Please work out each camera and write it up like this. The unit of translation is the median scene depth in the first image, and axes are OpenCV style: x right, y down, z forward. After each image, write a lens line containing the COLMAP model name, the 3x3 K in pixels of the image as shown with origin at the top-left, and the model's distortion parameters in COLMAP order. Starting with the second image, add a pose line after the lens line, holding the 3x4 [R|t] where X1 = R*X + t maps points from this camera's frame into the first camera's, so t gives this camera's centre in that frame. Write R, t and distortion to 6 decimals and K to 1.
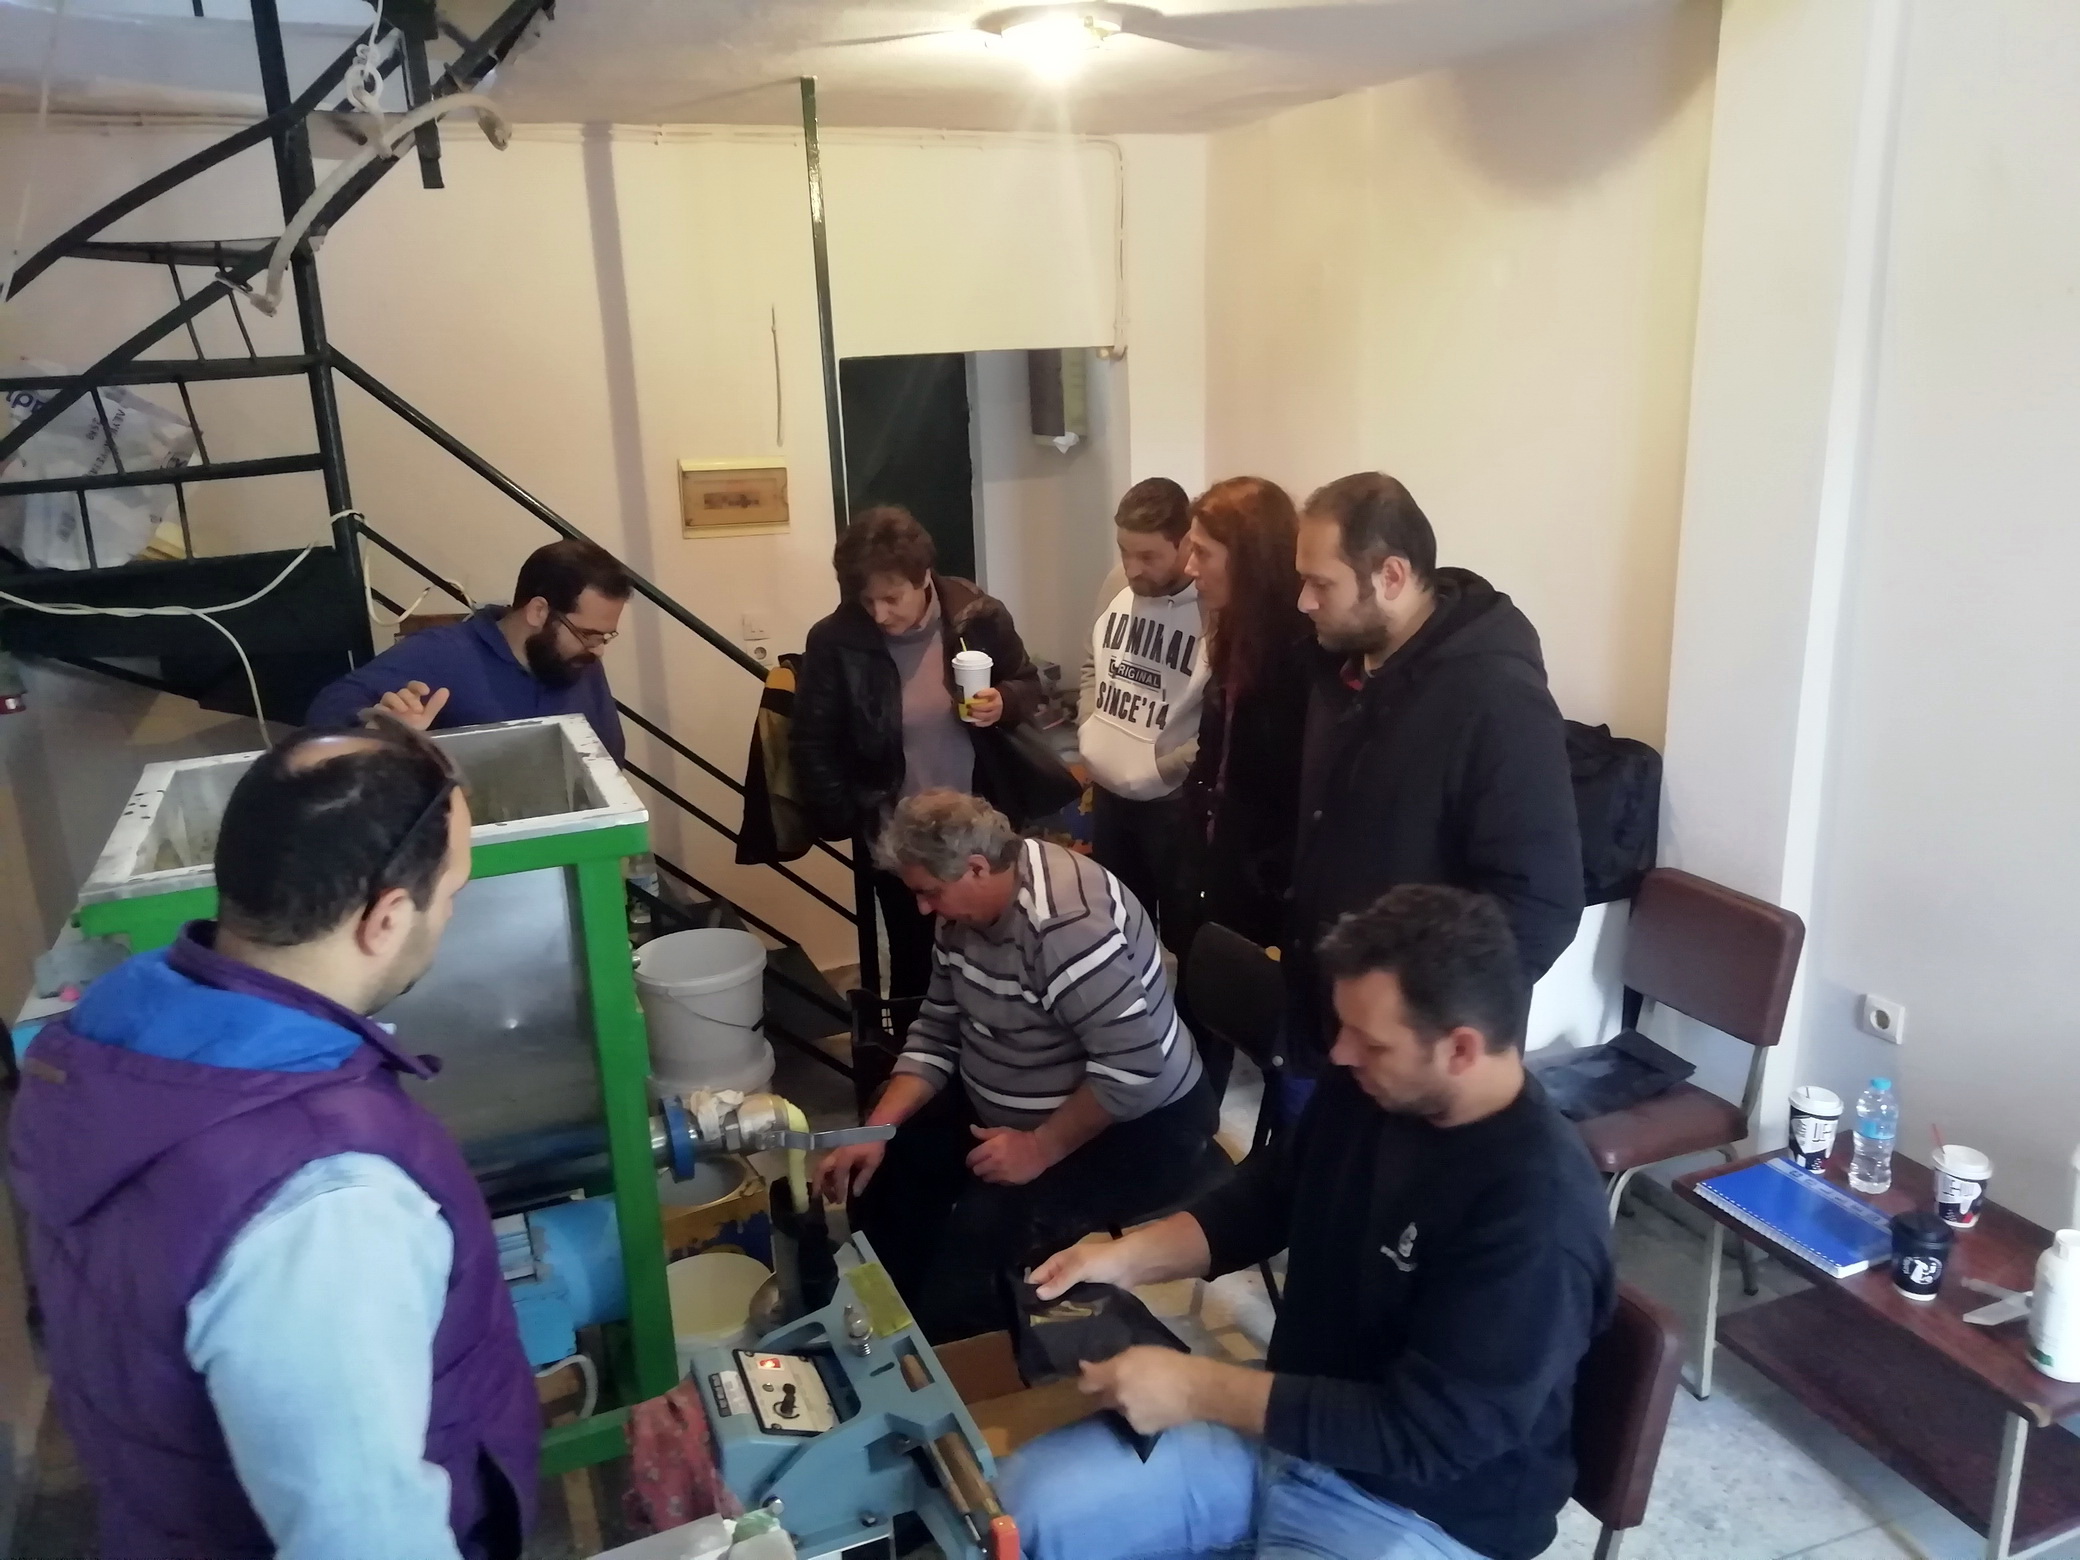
lens RADIAL K [[1567.5, 0, 1040.0], [0, 1567.5, 780.0], [0, 0, 1]] dist [0.022858, -0.000046]
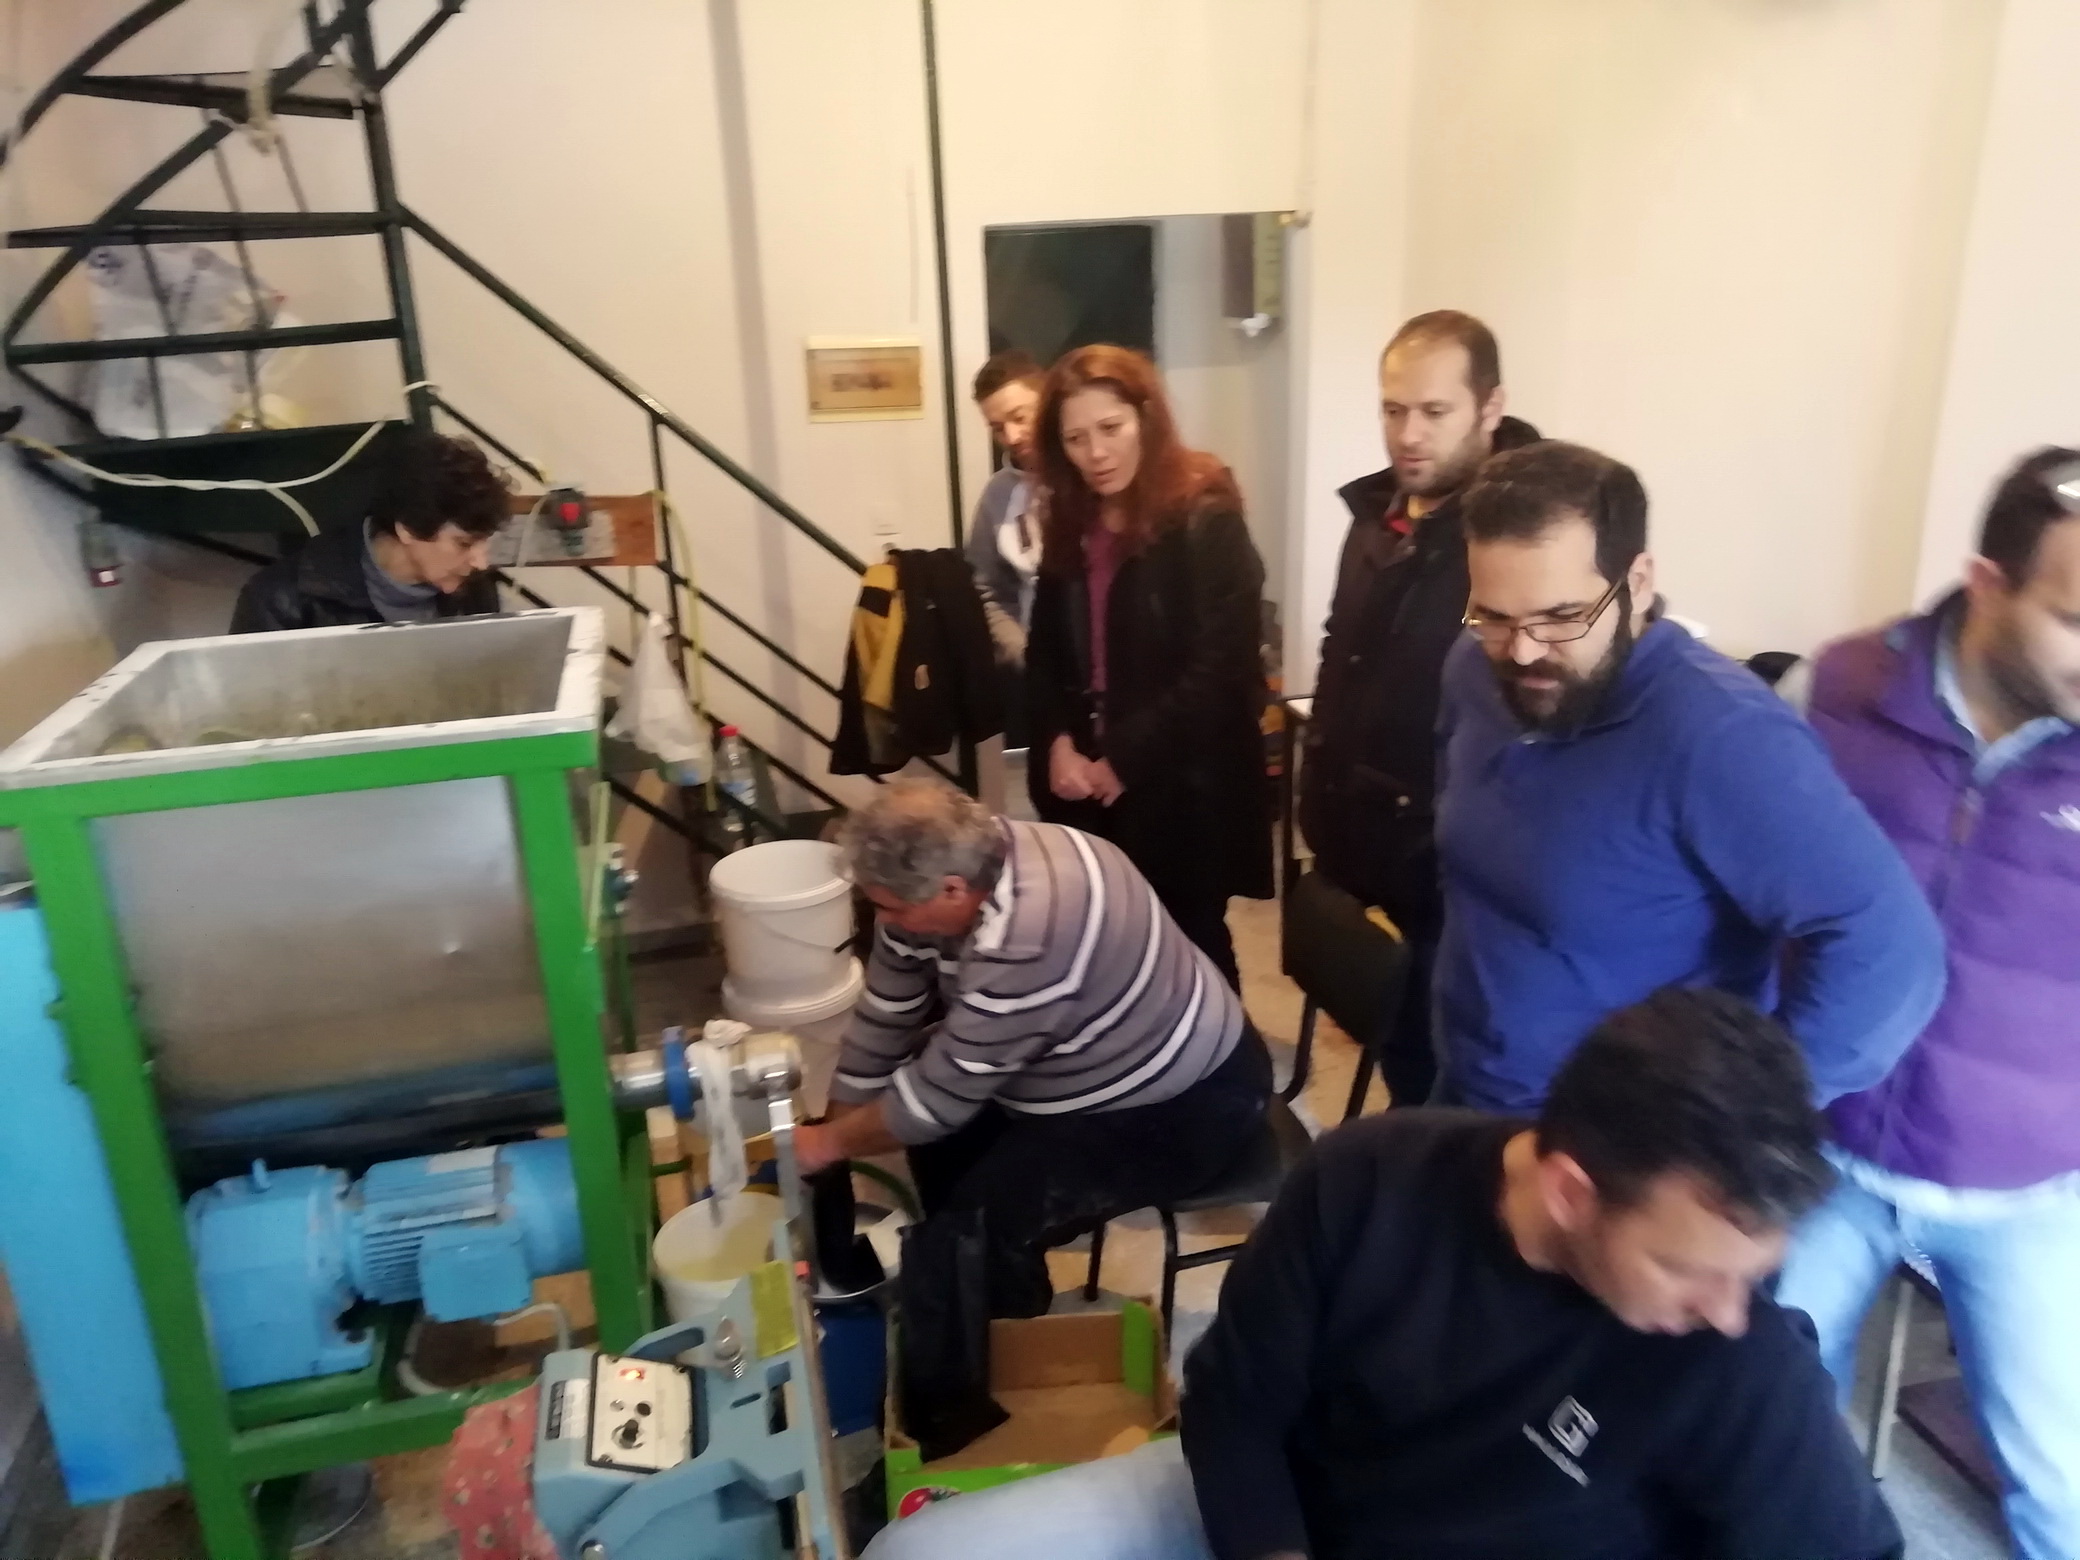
lens RADIAL K [[1567.5, 0, 1040.0], [0, 1567.5, 780.0], [0, 0, 1]] dist [0.022858, -0.000046]
pose [[0.985395, 0.051366, -0.162351, 0.095511], [-0.041597, 0.997146, 0.063011, -0.007947], [0.165124, -0.055338, 0.984719, 0.119735]]
